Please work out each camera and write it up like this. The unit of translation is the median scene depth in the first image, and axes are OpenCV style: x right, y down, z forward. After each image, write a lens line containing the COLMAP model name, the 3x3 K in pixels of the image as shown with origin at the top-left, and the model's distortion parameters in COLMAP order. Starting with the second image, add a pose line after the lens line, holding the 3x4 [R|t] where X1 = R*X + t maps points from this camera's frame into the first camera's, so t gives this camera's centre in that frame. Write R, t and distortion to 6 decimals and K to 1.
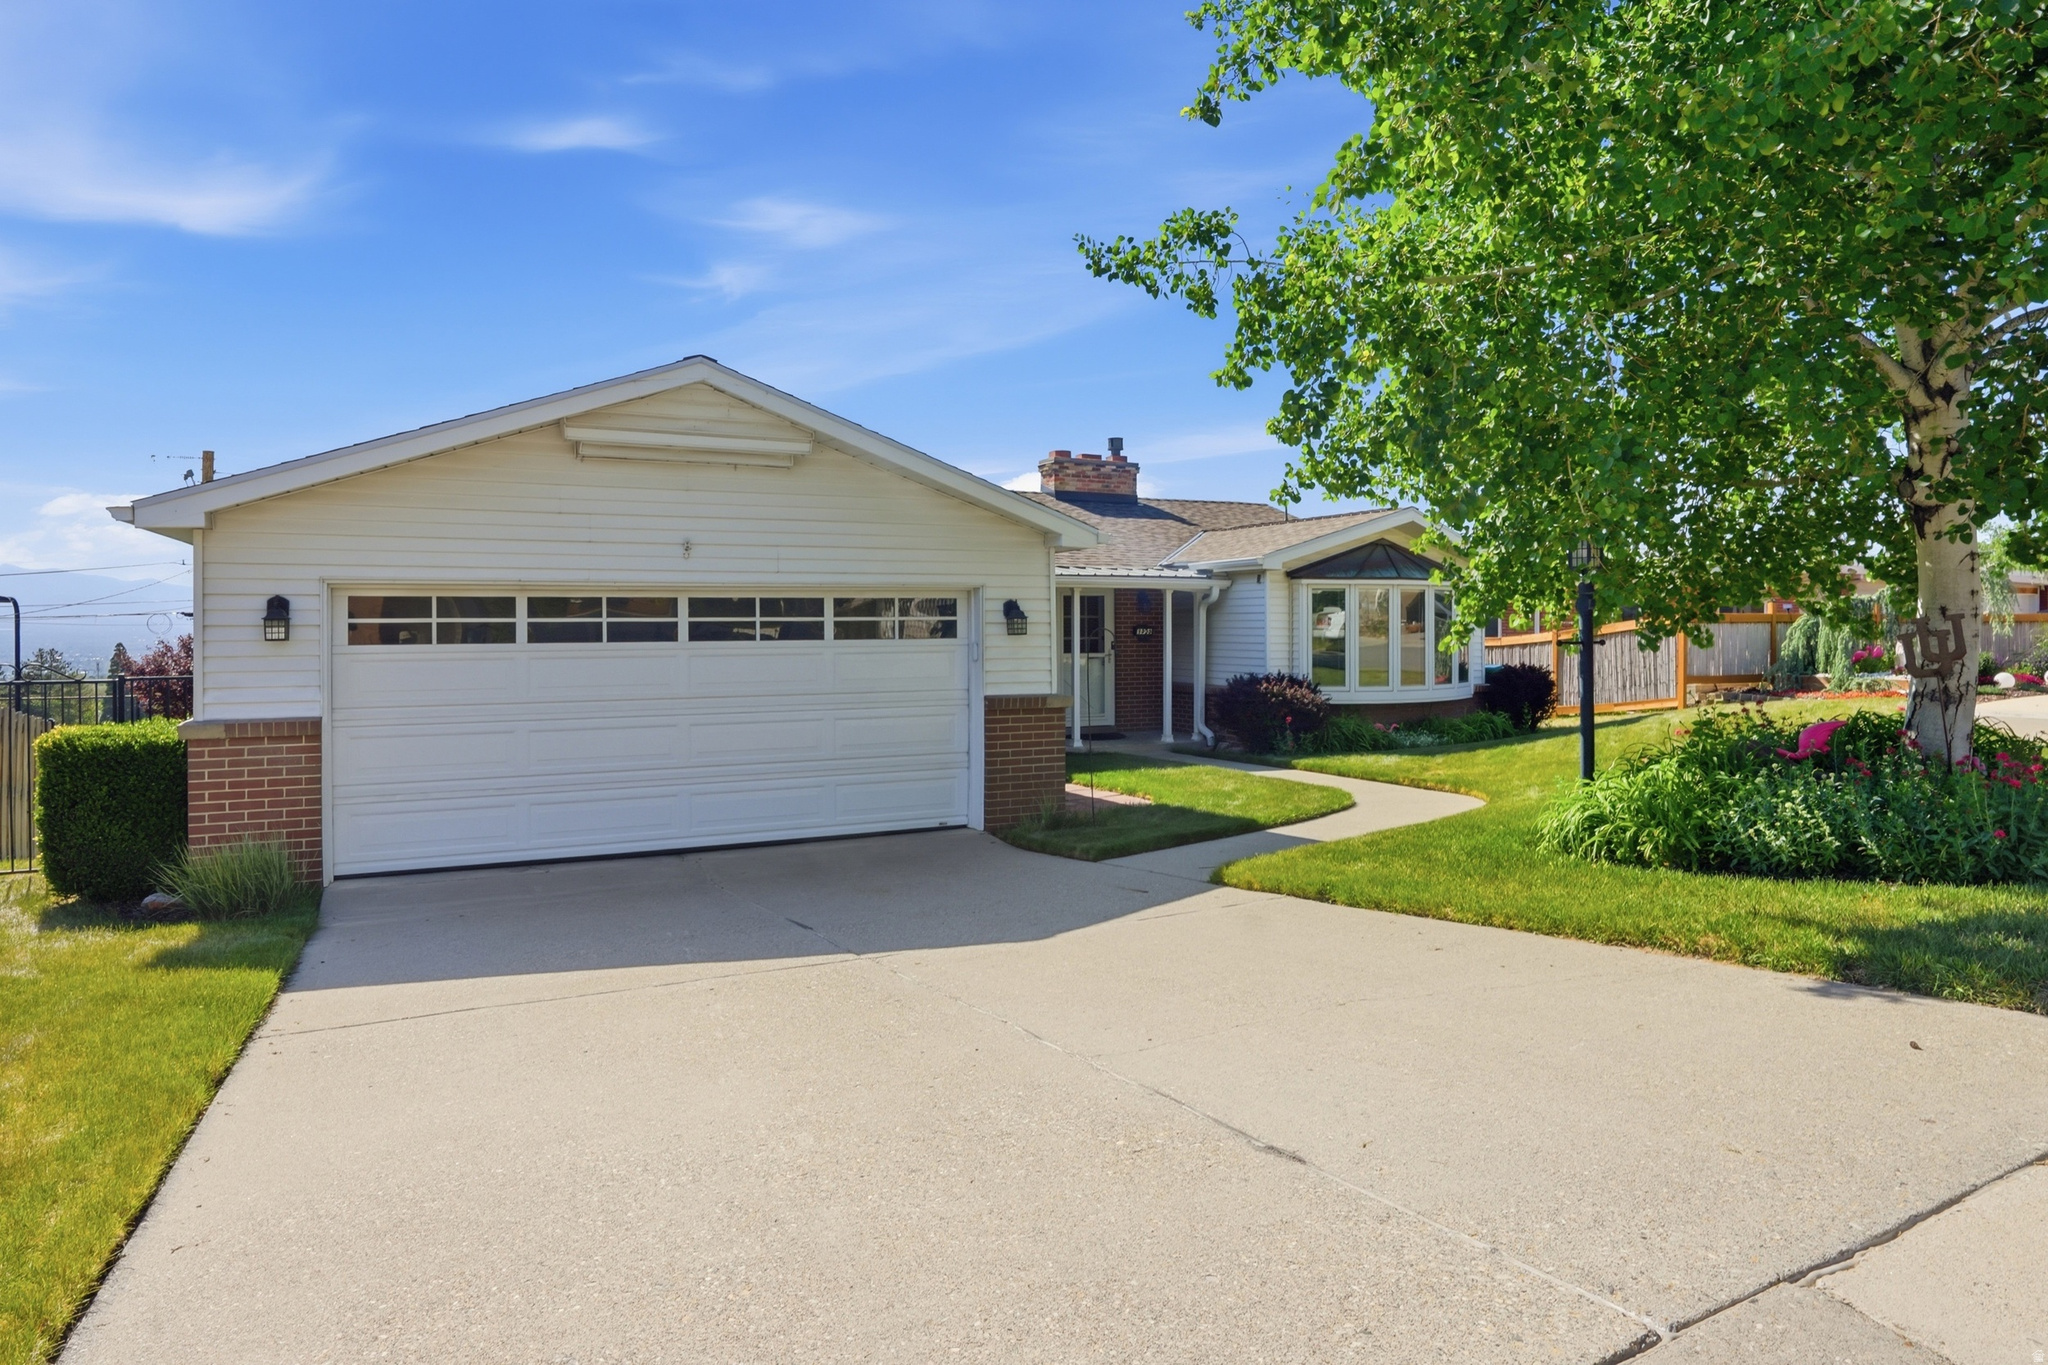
lens RADIAL K [[1204.3, 0, 1012.8], [0, 1204.3, 667.2], [0, 0, 1]] dist [-0.032478, -0.000188]
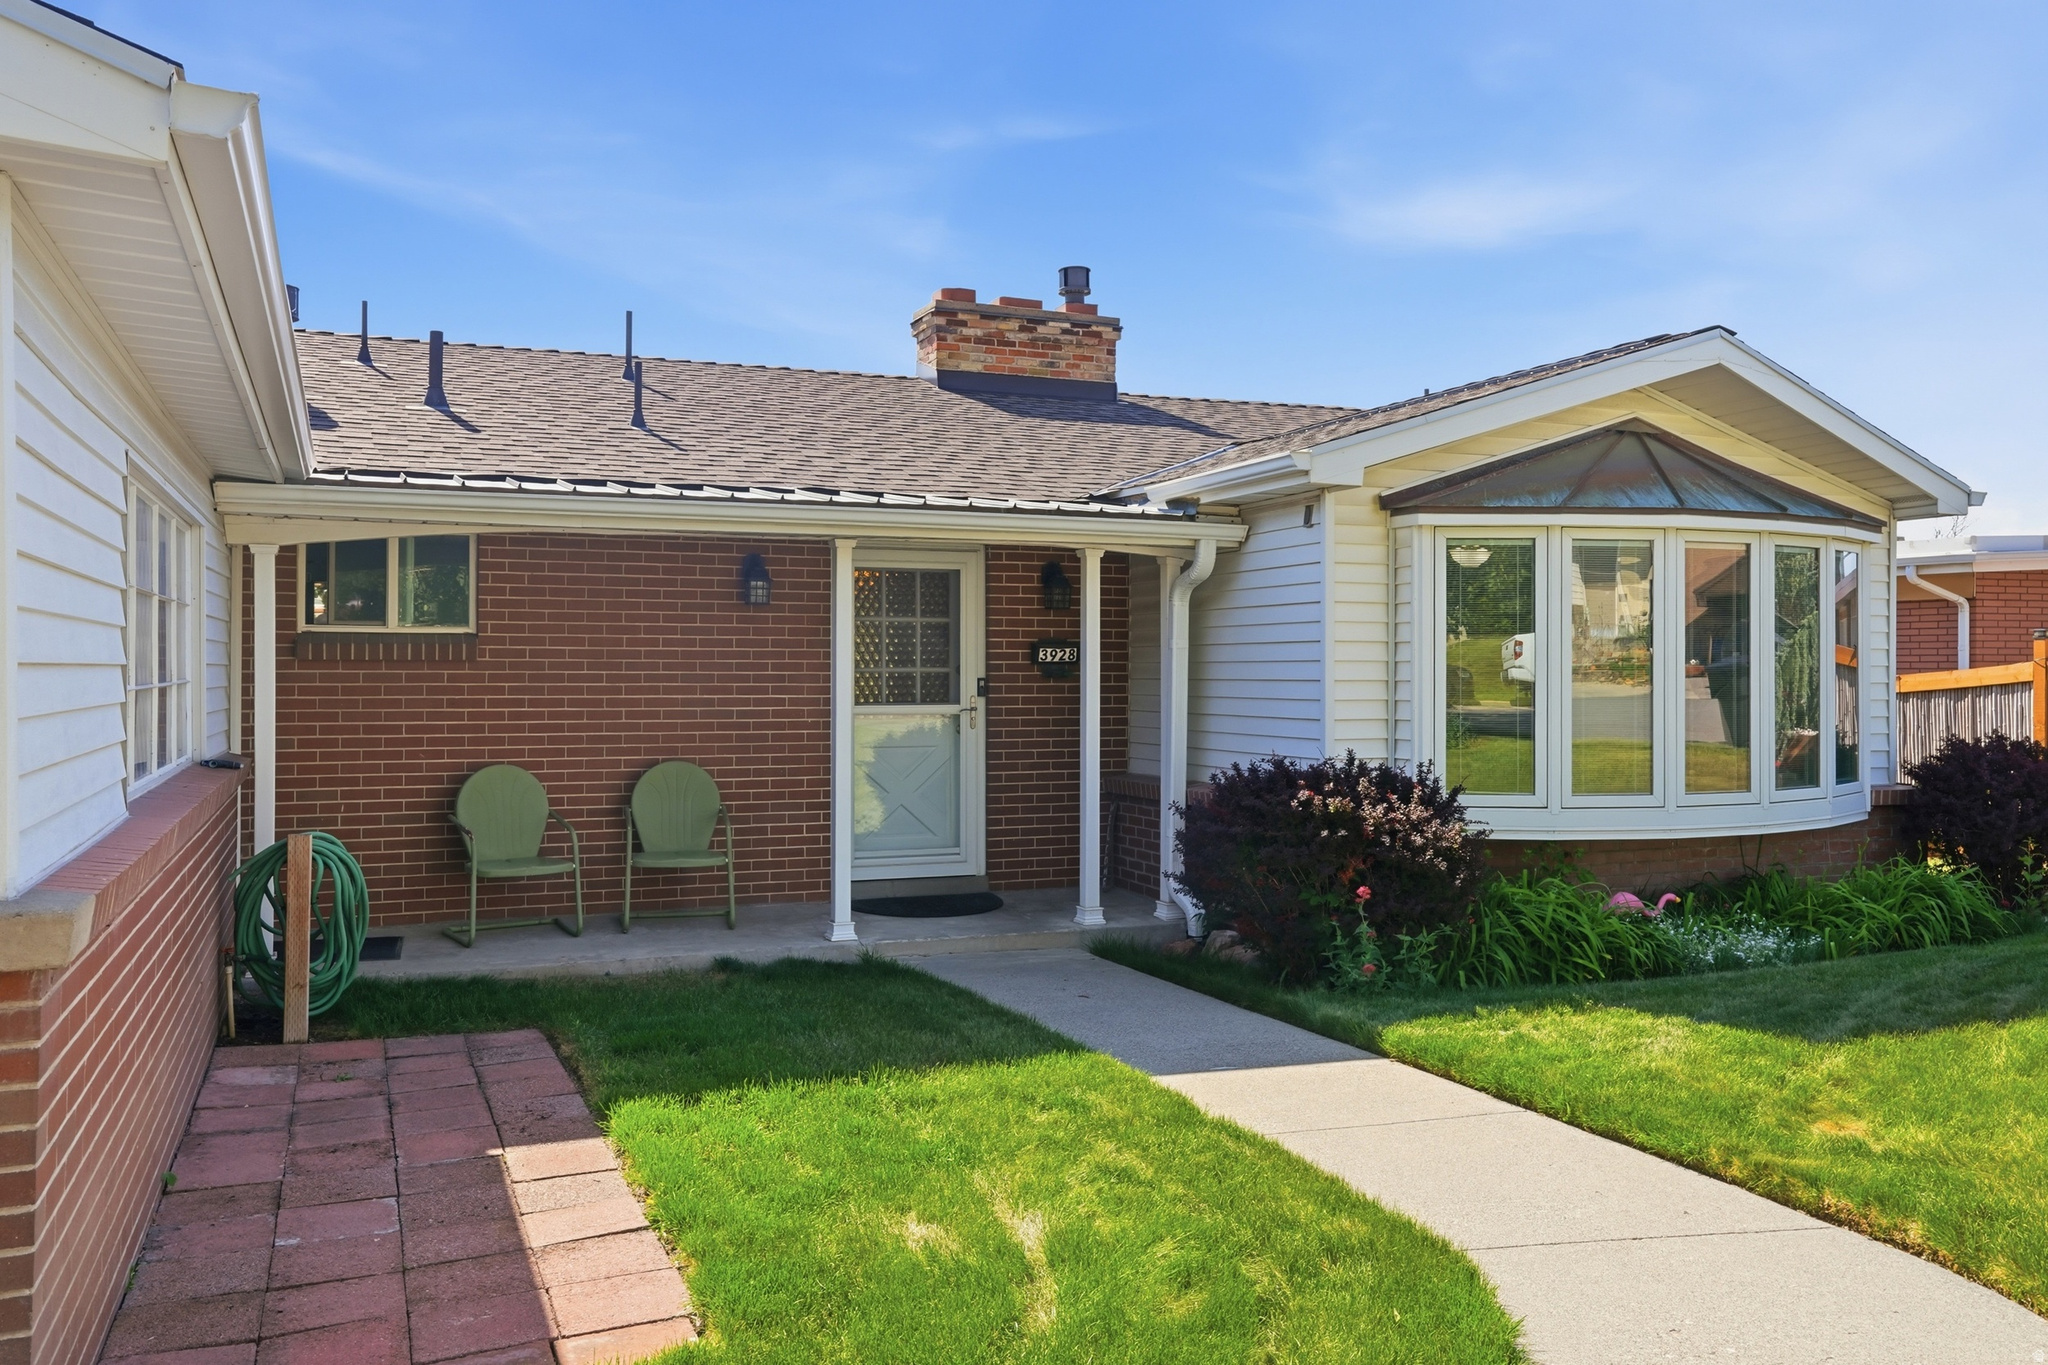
lens RADIAL K [[1601.7, 0, 1031.2], [0, 1601.7, 702.9], [0, 0, 1]] dist [0.032724, 0.002365]
pose [[0.998599, 0.005974, -0.052570, 0.138228], [-0.006717, 0.999880, -0.013970, -0.004749], [0.052480, 0.014303, 0.998520, 0.463009]]
